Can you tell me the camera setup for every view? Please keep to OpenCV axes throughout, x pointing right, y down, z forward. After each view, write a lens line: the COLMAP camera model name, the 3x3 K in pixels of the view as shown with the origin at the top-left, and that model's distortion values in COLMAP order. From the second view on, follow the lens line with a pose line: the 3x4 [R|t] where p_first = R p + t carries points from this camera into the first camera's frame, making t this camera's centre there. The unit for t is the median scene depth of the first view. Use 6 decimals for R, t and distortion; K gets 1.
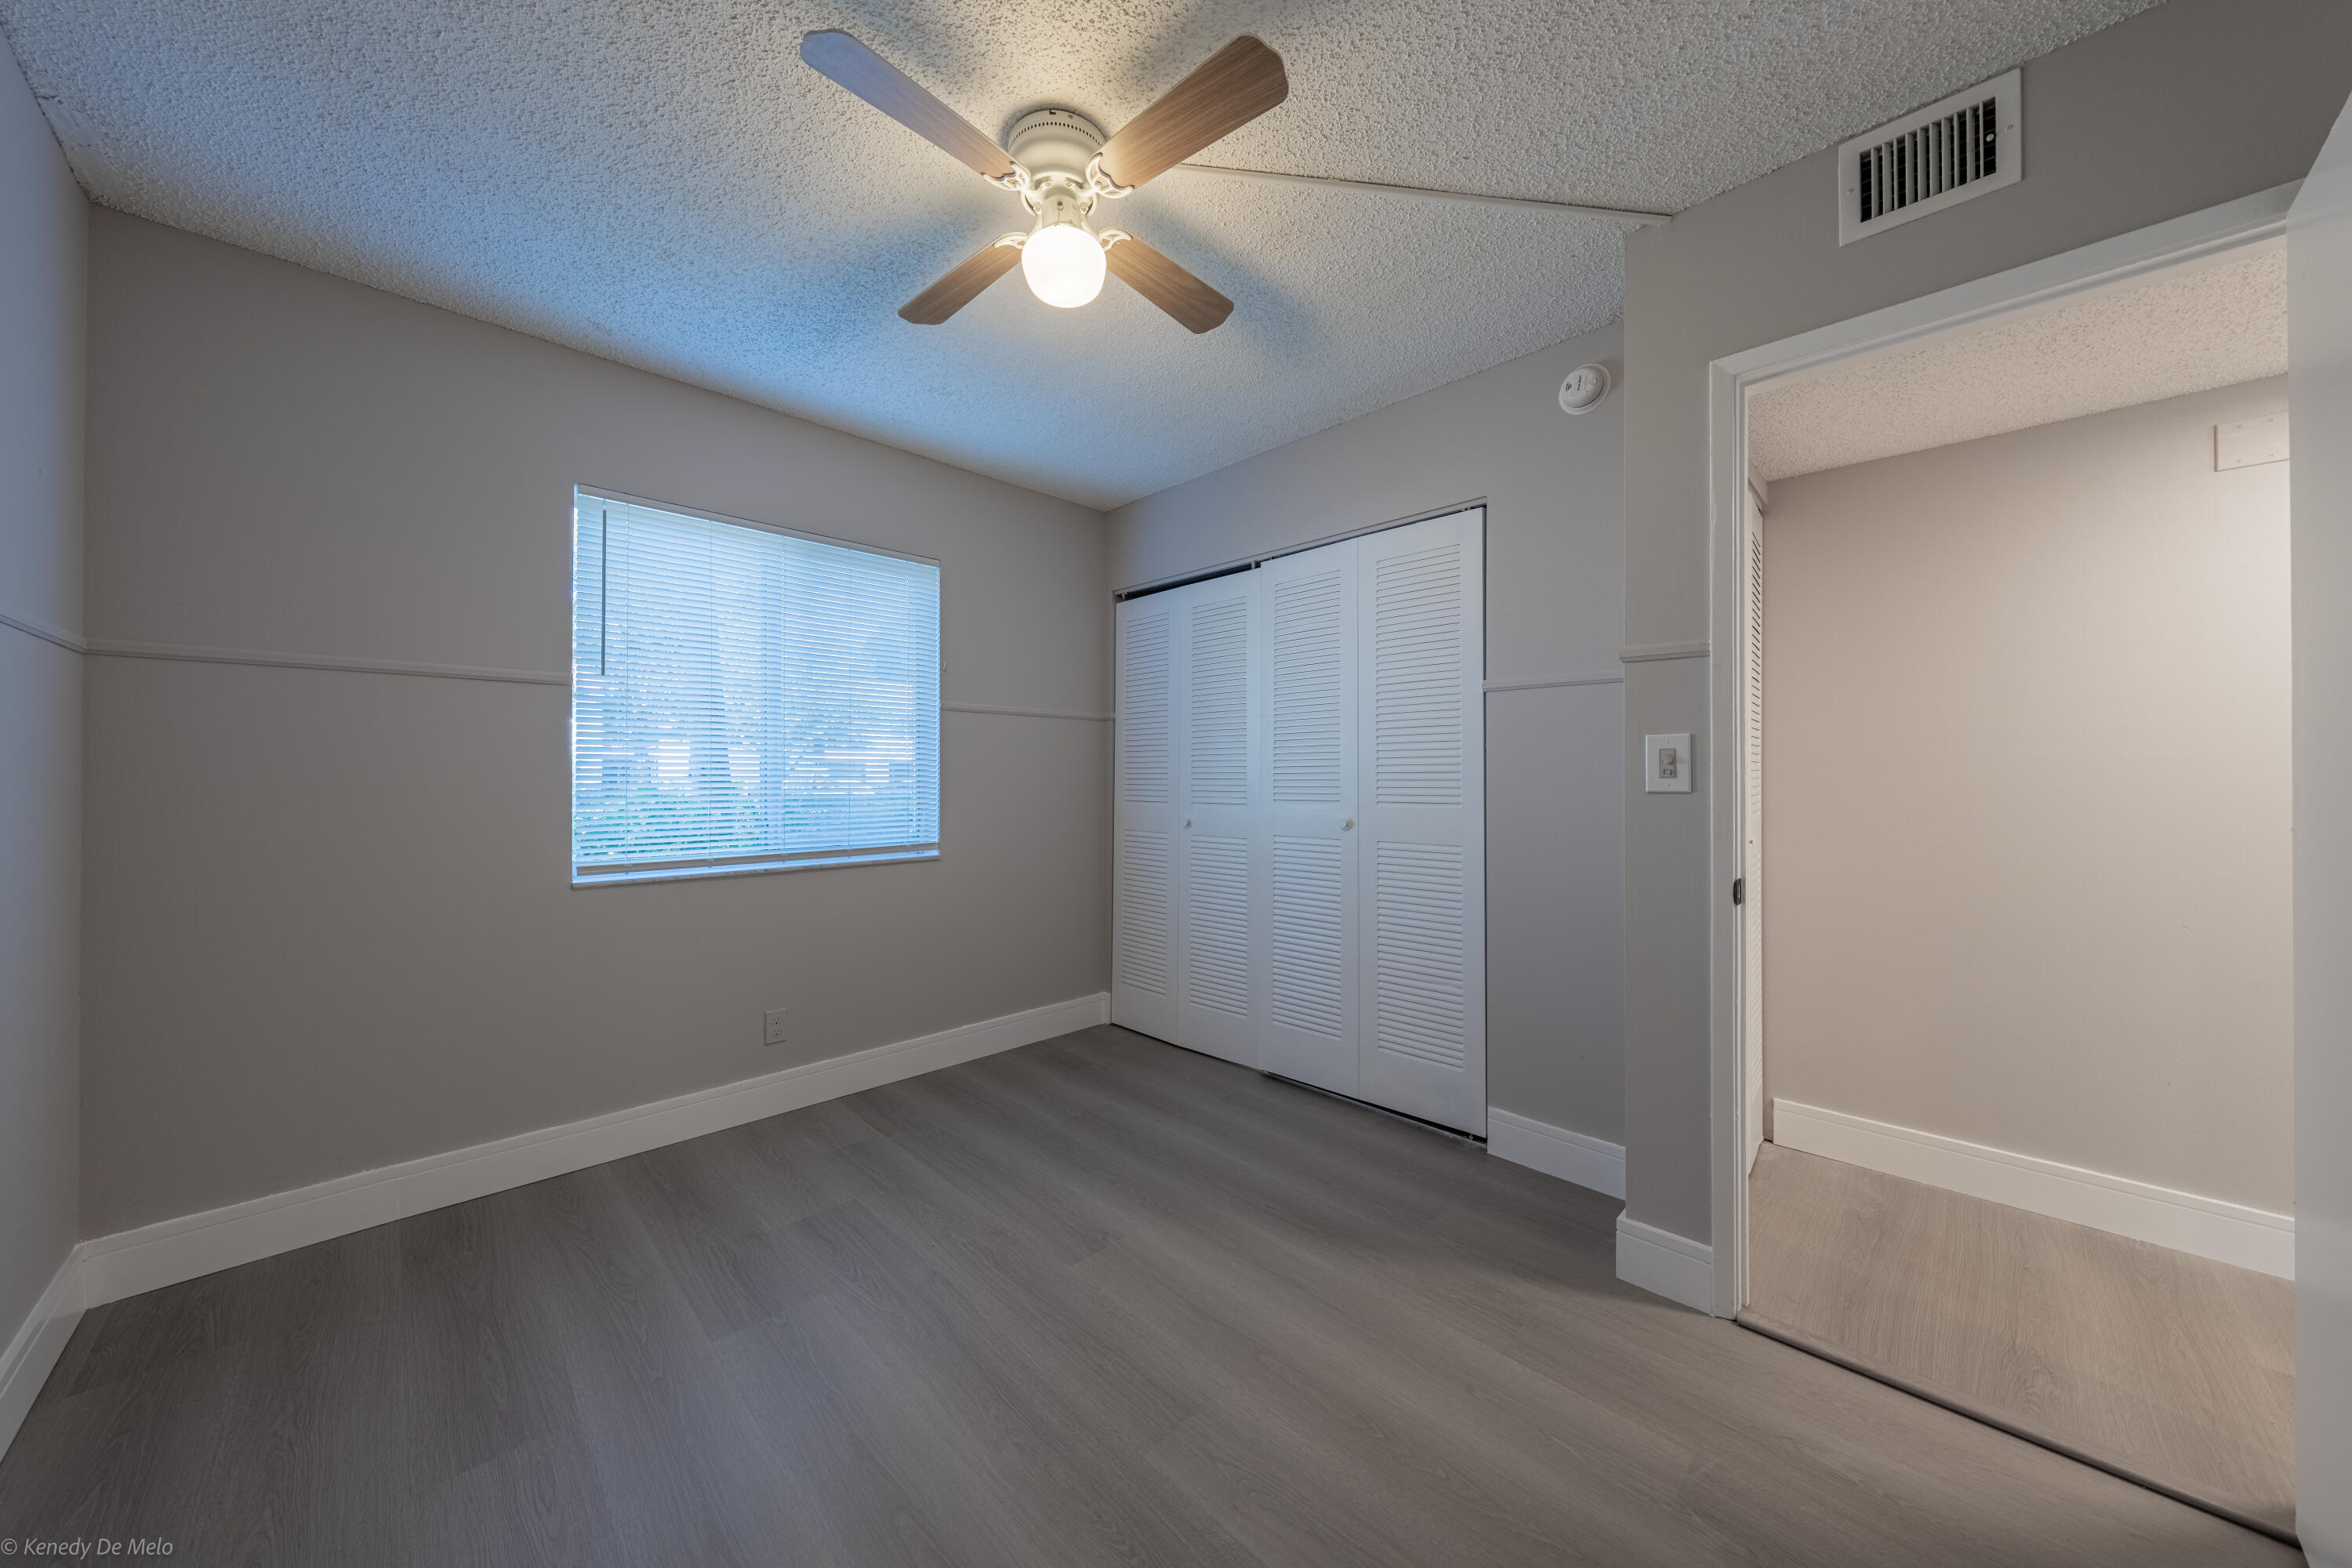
lens RADIAL K [[803.8, 0, 1179.2], [0, 803.8, 777.3], [0, 0, 1]] dist [-0.000190, -0.000271]
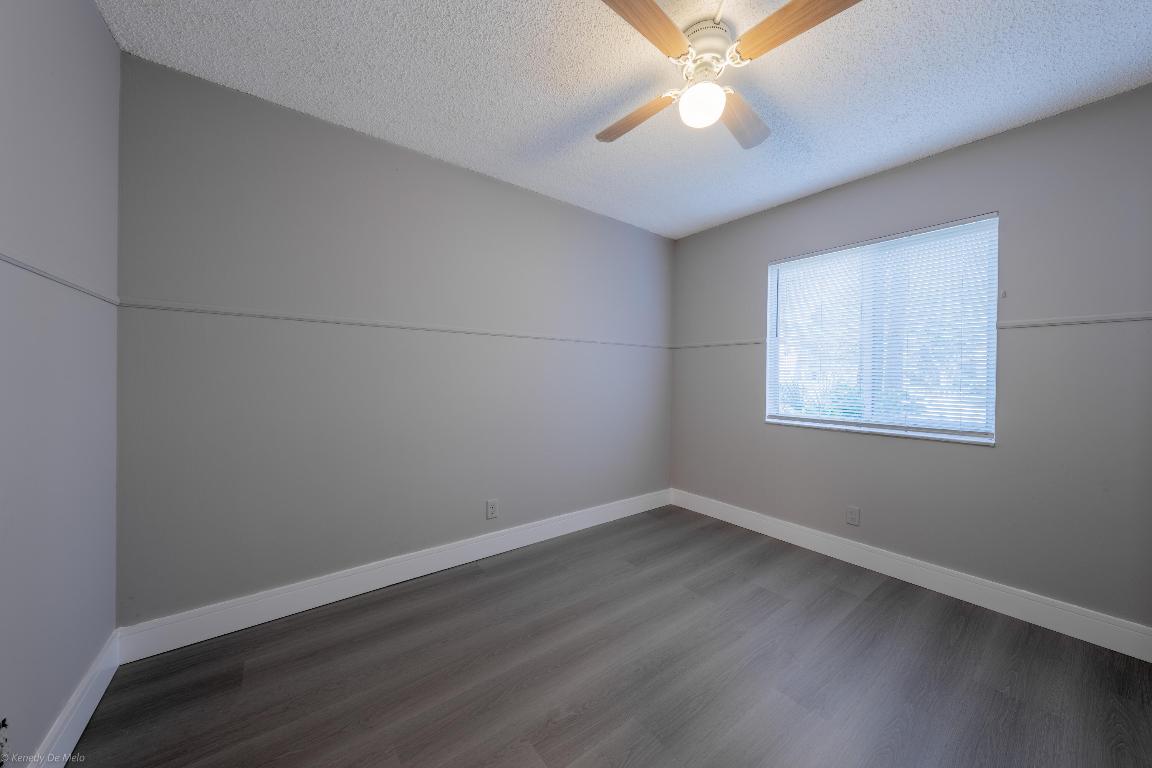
lens RADIAL K [[393.7, 0, 577.6], [0, 393.7, 380.7], [0, 0, 1]] dist [-0.000190, -0.000271]
pose [[-0.135215, 0.006212, -0.990797, 0.552984], [-0.012000, 0.999897, 0.007907, 0.001533], [0.990744, 0.012959, -0.135126, 0.578670]]
